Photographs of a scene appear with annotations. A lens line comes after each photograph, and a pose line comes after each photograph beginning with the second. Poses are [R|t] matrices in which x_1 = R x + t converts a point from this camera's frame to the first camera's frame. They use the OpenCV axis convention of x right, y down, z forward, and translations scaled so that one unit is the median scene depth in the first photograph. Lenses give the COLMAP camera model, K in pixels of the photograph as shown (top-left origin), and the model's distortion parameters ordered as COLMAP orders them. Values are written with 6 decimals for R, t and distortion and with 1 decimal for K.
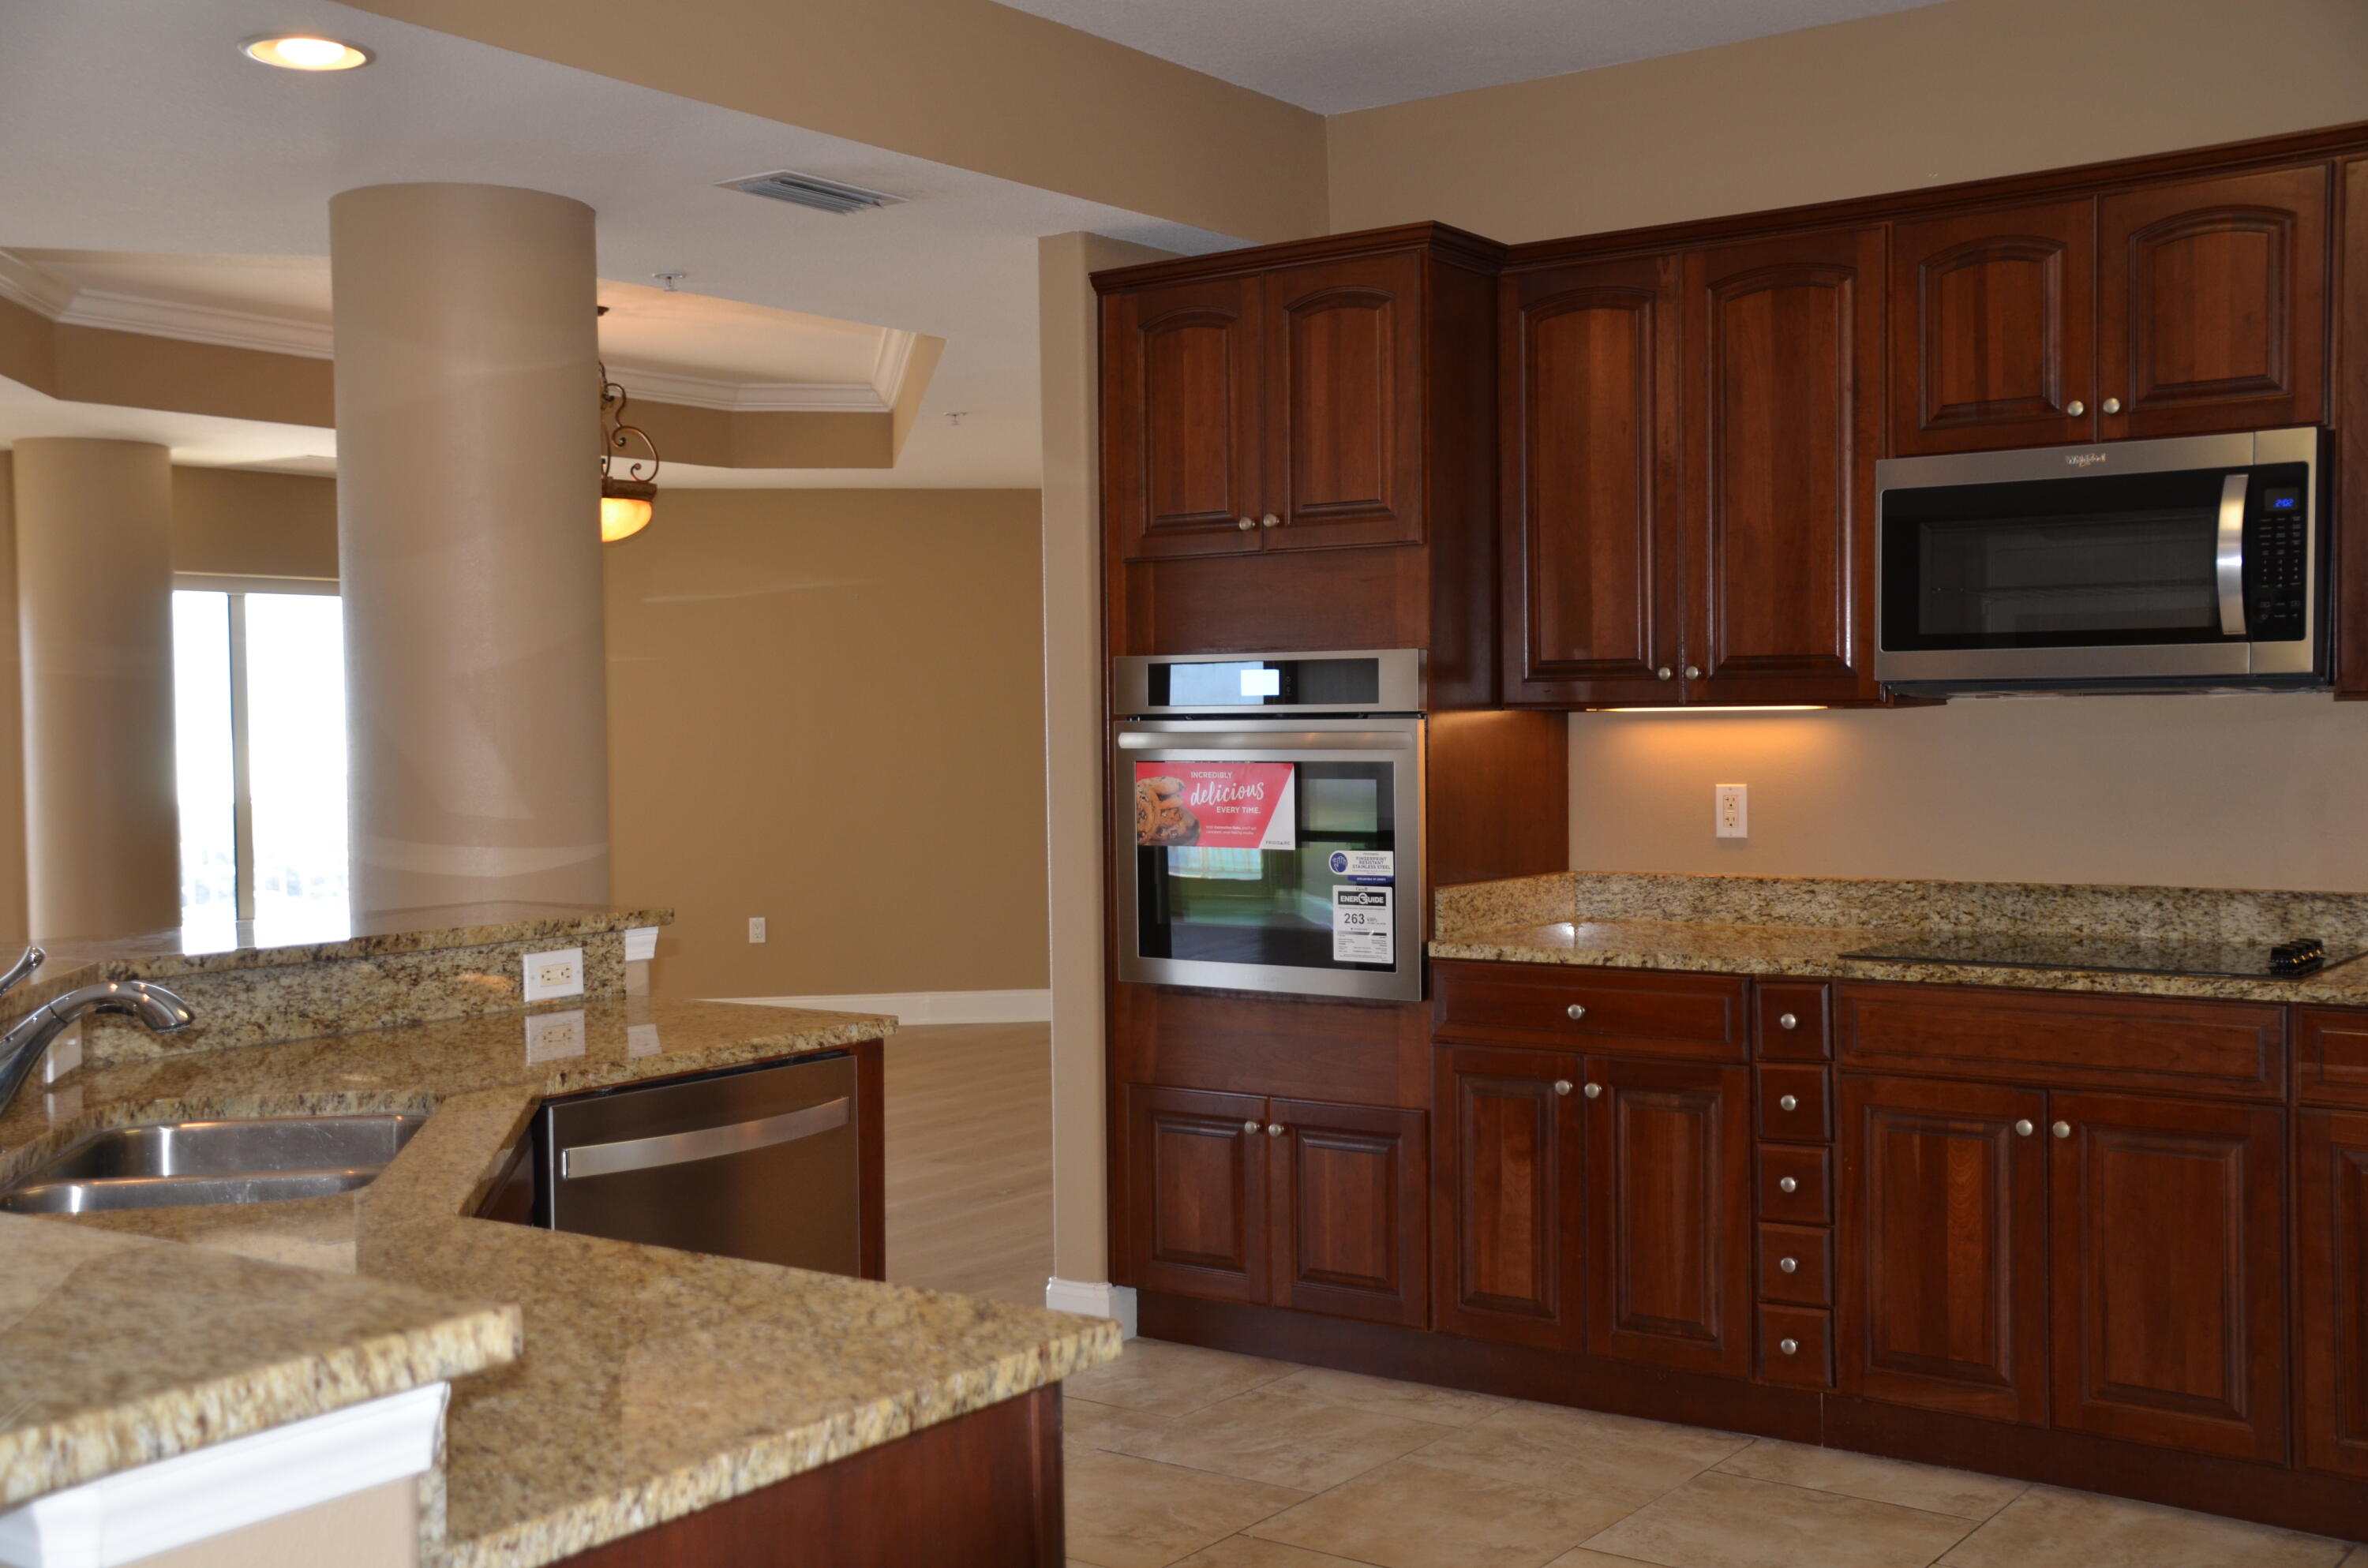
lens RADIAL K [[2473.8, 0, 1193.9], [0, 2473.8, 794.1], [0, 0, 1]] dist [-0.026768, 0.239200]
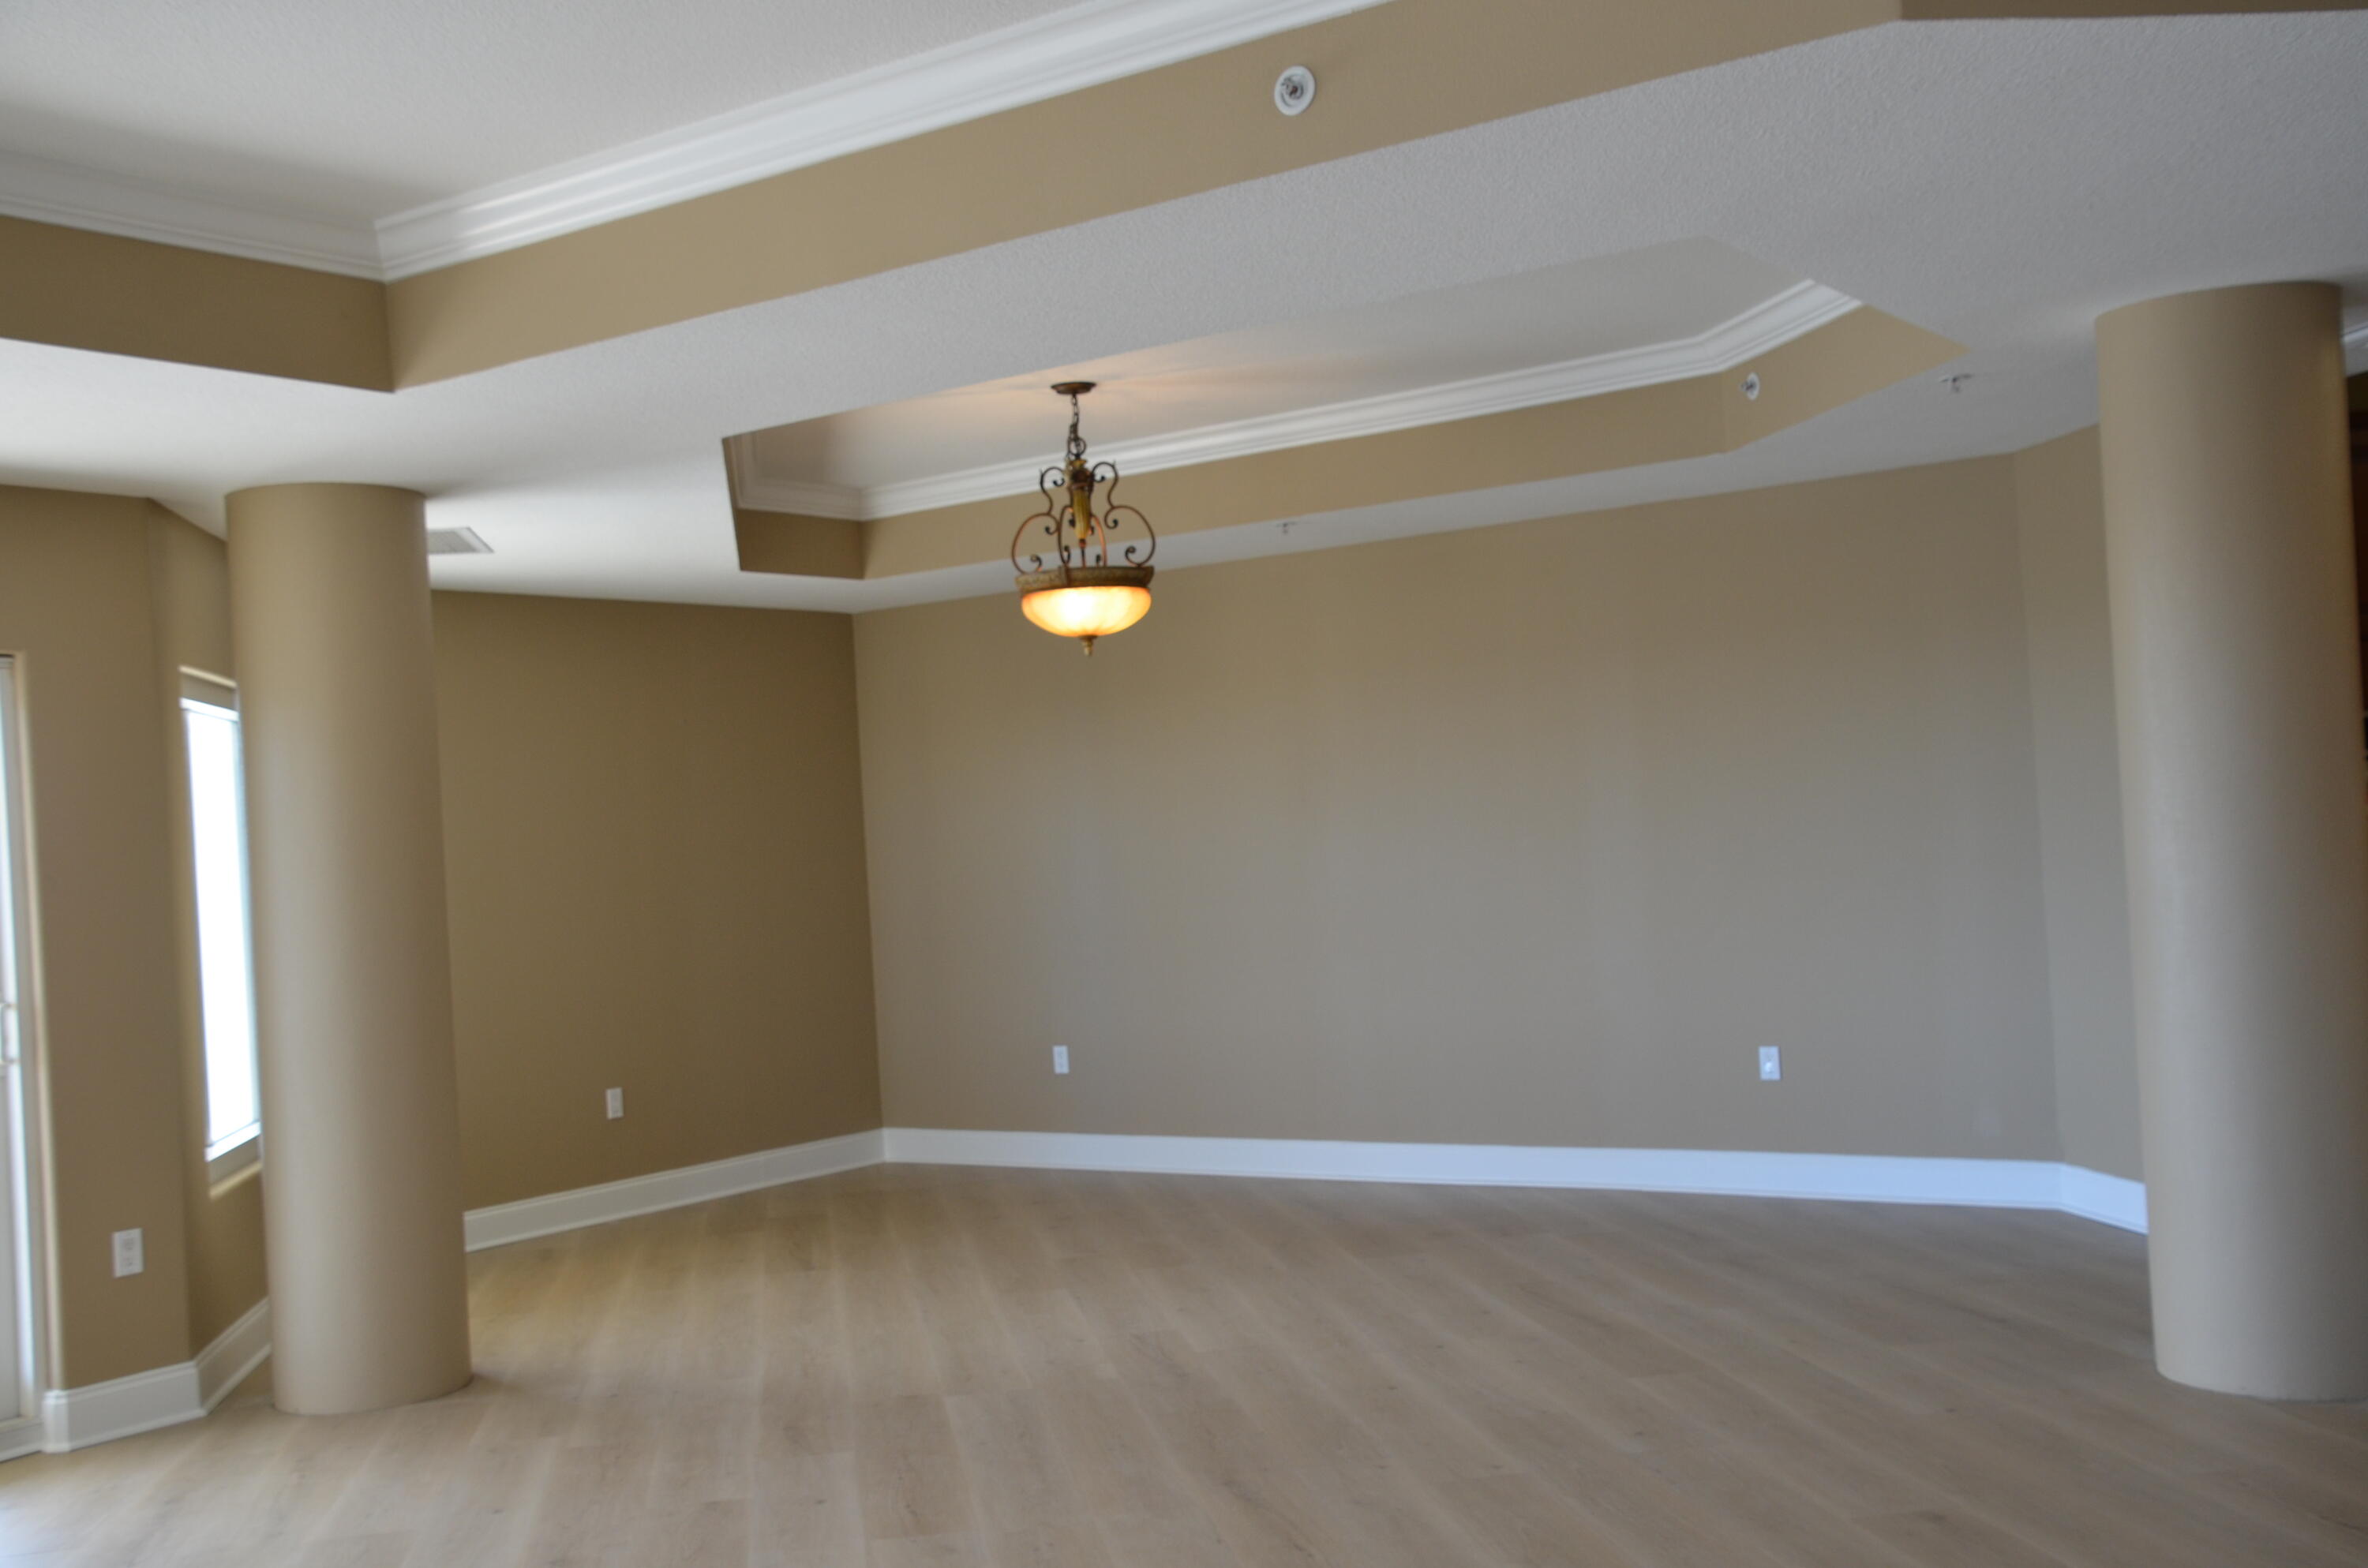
lens RADIAL K [[2349.2, 0, 1220.0], [0, 2349.2, 786.2], [0, 0, 1]] dist [-0.005654, 0.014729]
pose [[0.696613, -0.016276, 0.717262, -1.414010], [0.073716, 0.996075, -0.048991, -0.000422], [-0.713650, 0.087001, 0.695079, 0.610370]]
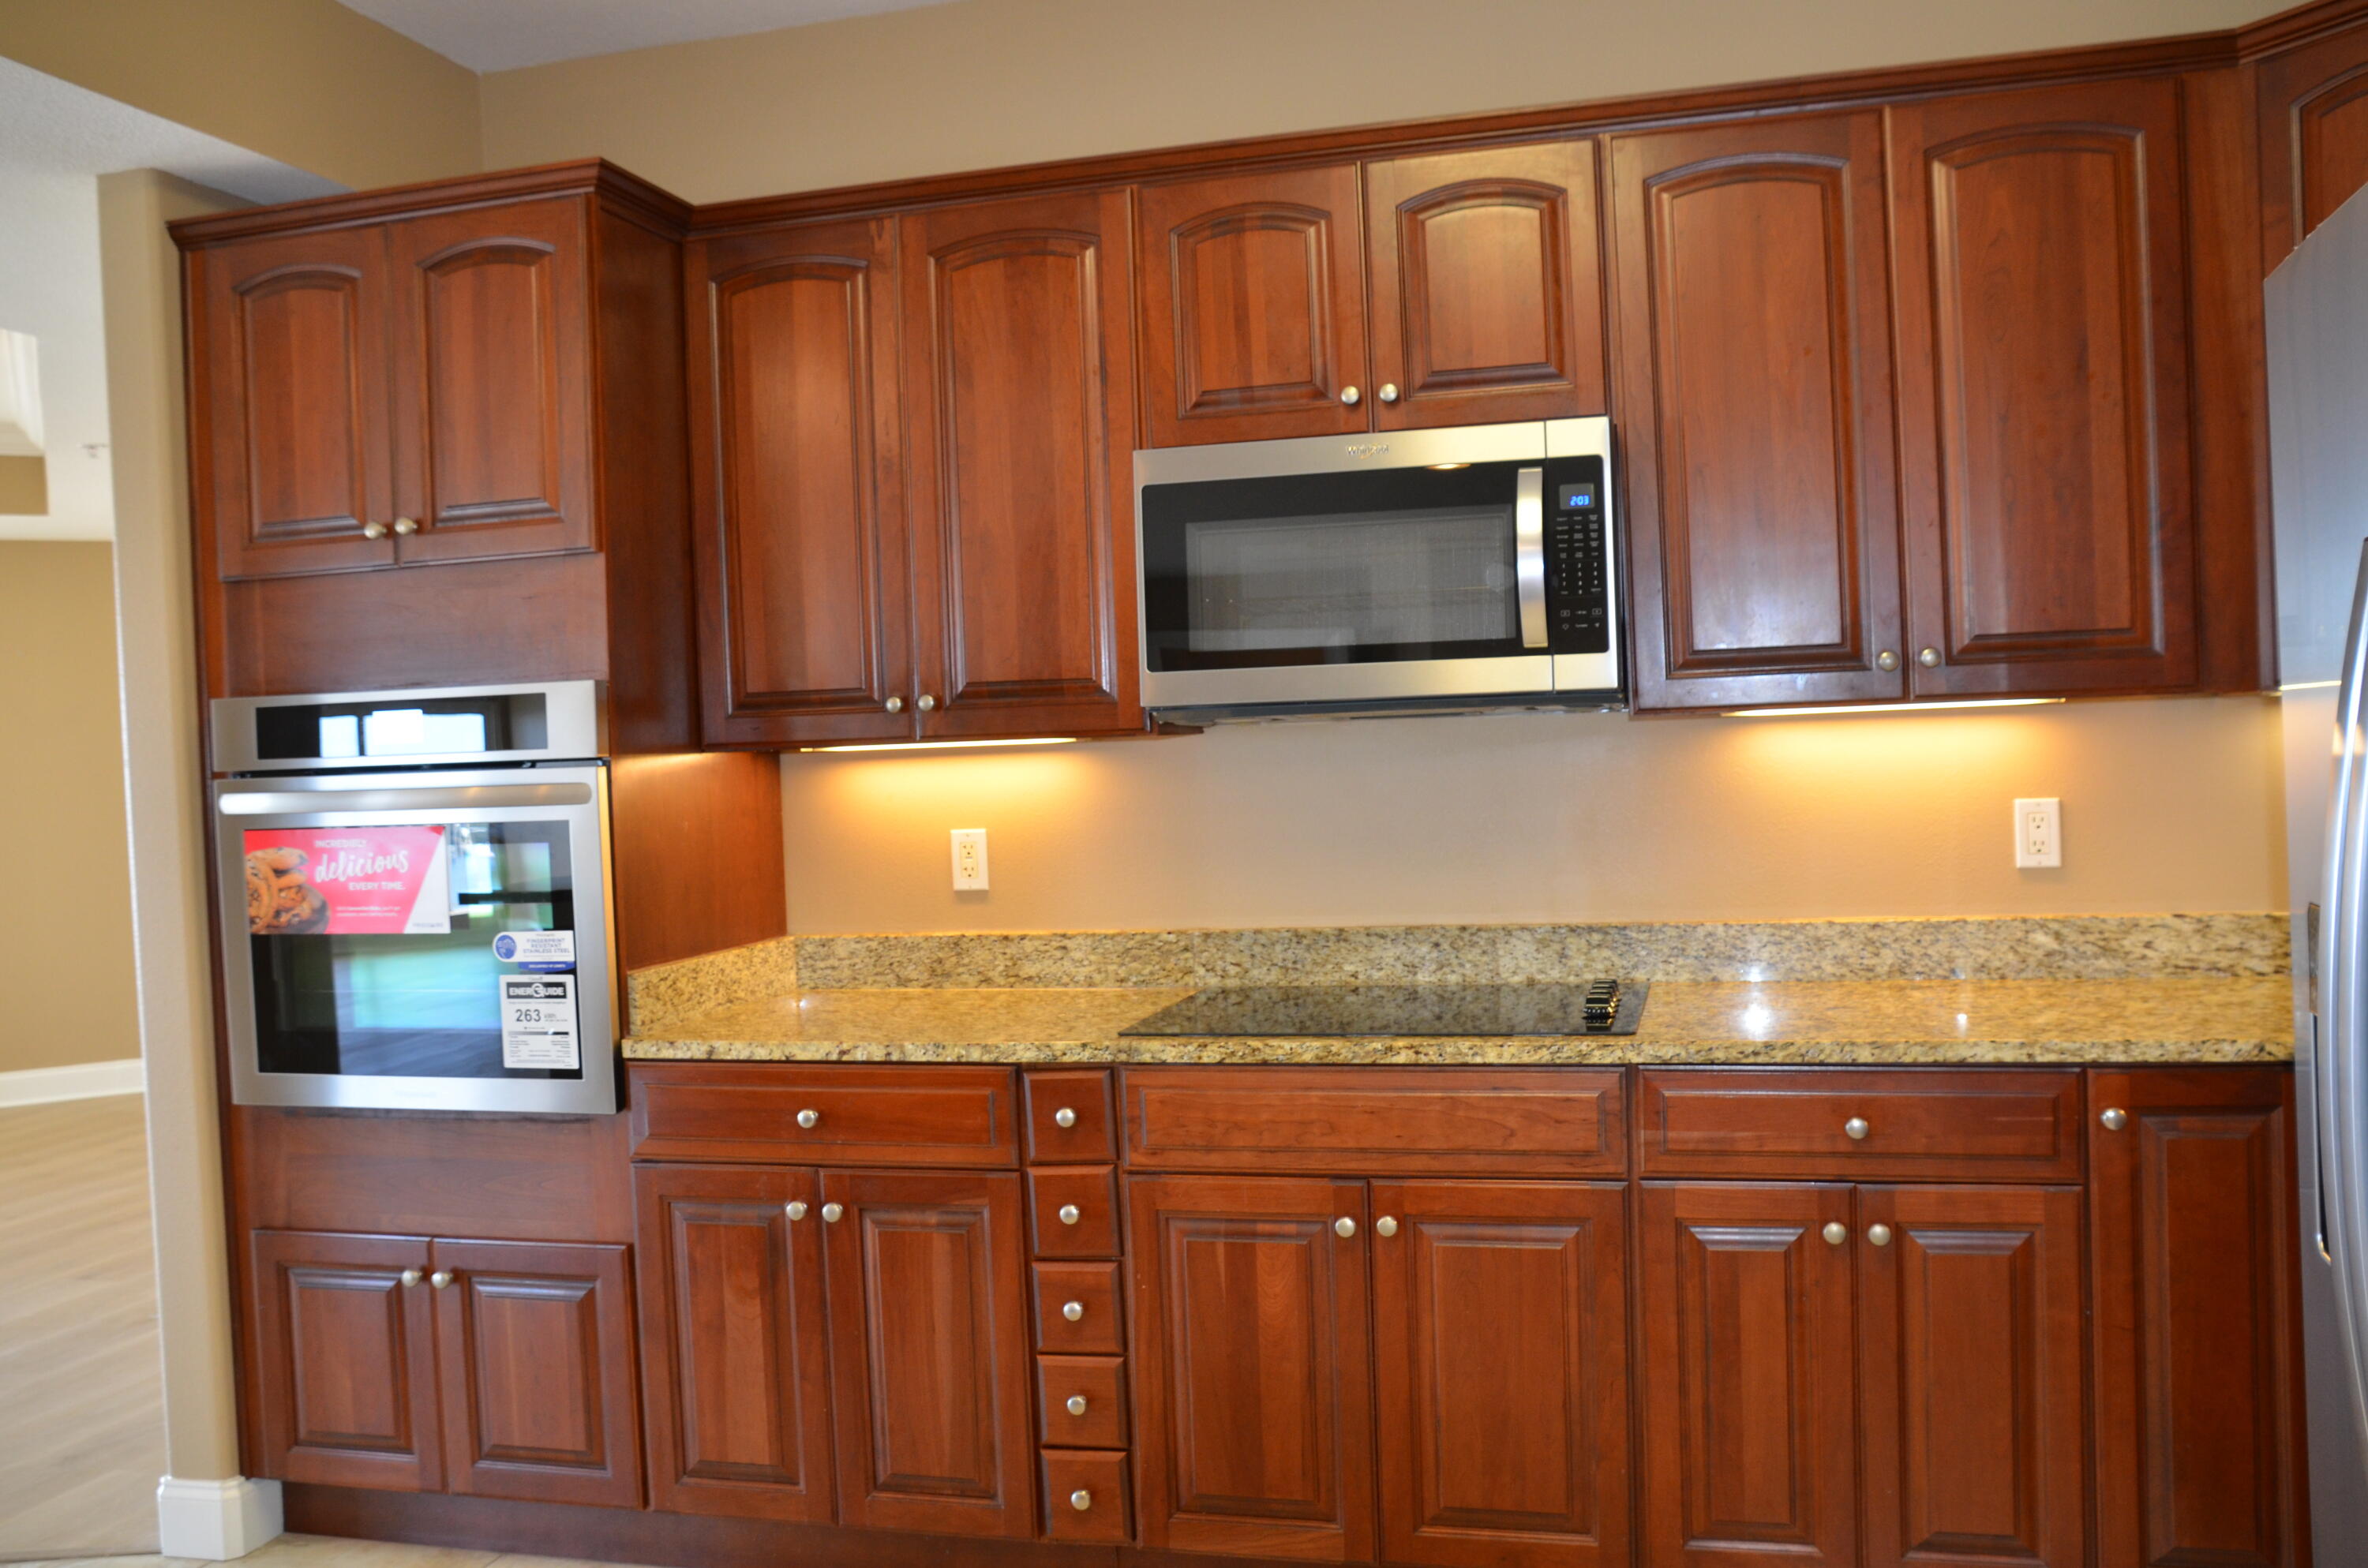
lens RADIAL K [[2001.8, 0, 1183.0], [0, 2001.8, 796.0], [0, 0, 1]] dist [-0.111787, 0.121799]
pose [[0.935917, -0.033917, 0.350583, 0.041705], [0.037589, 0.999287, -0.003672, -0.011211], [-0.350209, 0.016614, 0.936524, 0.324348]]
